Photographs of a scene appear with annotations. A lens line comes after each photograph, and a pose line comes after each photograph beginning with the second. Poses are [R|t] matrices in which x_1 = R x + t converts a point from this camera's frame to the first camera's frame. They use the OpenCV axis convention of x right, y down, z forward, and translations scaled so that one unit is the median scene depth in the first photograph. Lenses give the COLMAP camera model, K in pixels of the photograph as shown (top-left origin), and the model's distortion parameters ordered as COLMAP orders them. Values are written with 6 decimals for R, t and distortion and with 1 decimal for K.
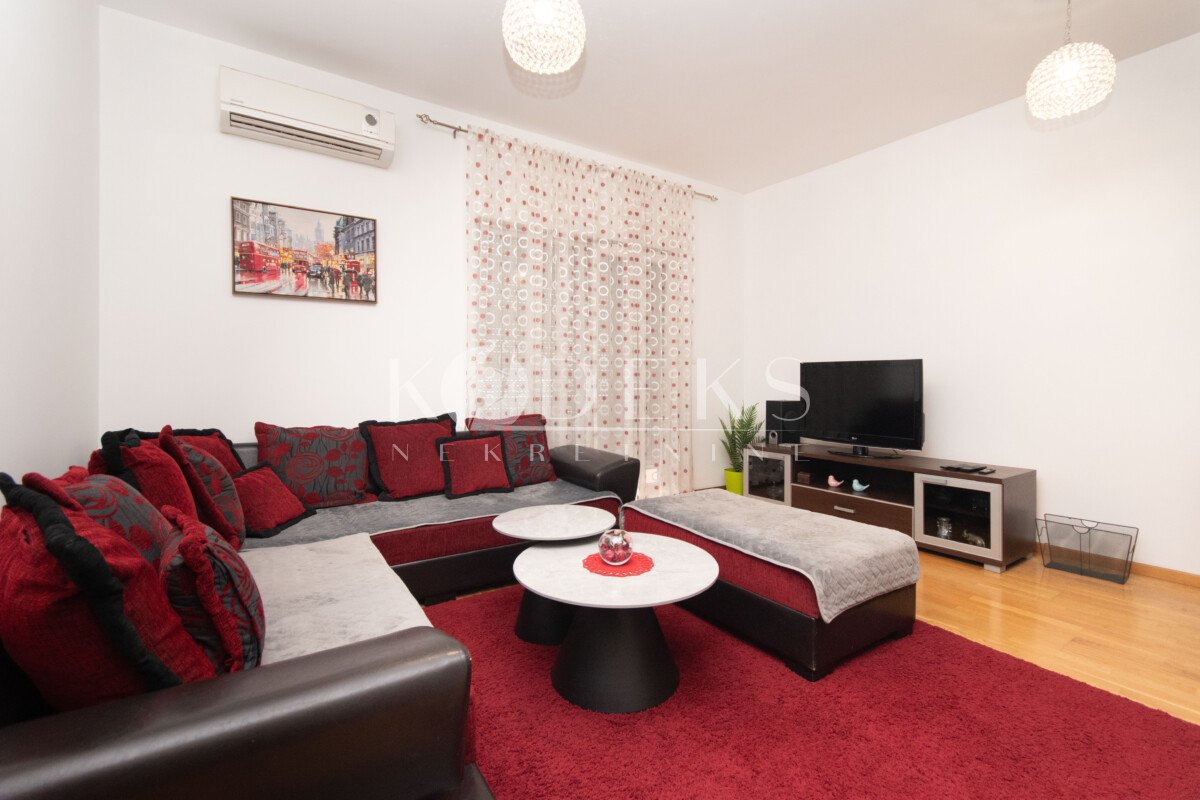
lens RADIAL K [[533.0, 0, 621.2], [0, 533.0, 382.8], [0, 0, 1]] dist [0.001686, -0.000888]
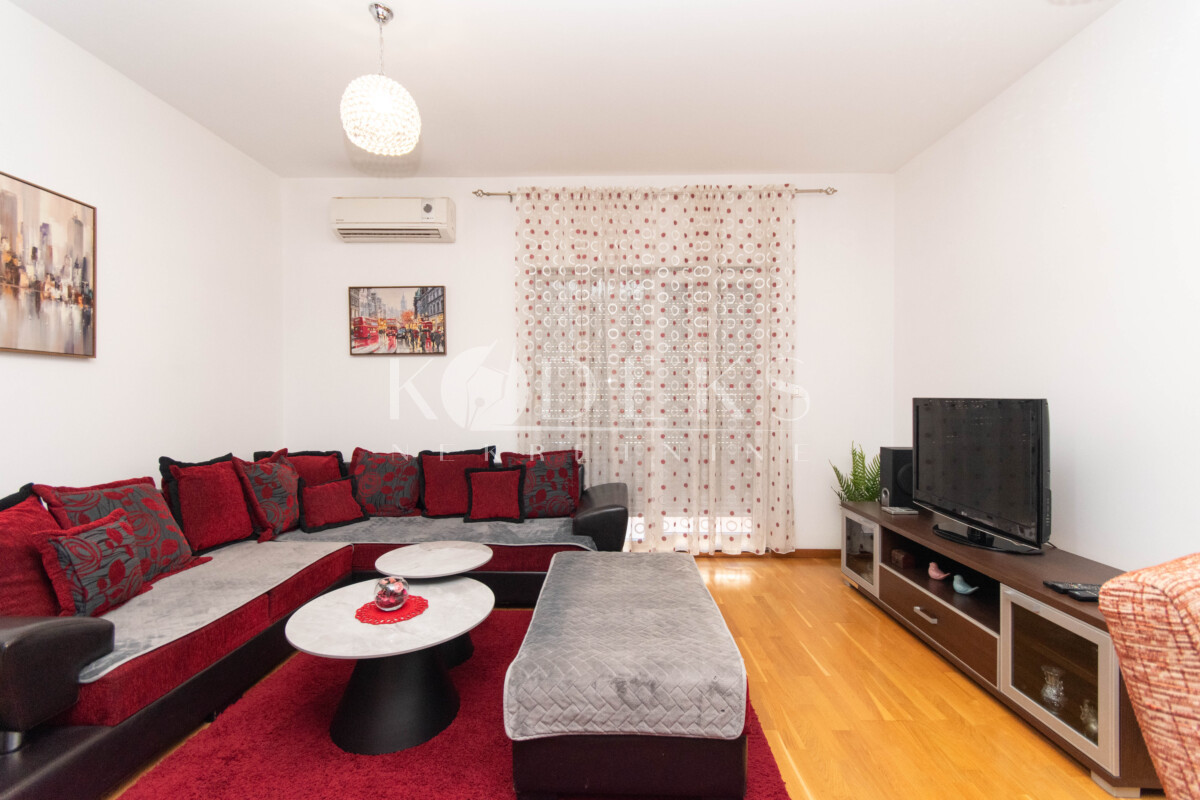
lens RADIAL K [[533.0, 0, 604.6], [0, 533.0, 397.6], [0, 0, 1]] dist [0.001686, -0.000888]
pose [[0.809483, 0.003862, -0.587131, 0.576512], [-0.001774, 0.999990, 0.004132, -0.056608], [0.587141, -0.002303, 0.809482, 0.228419]]
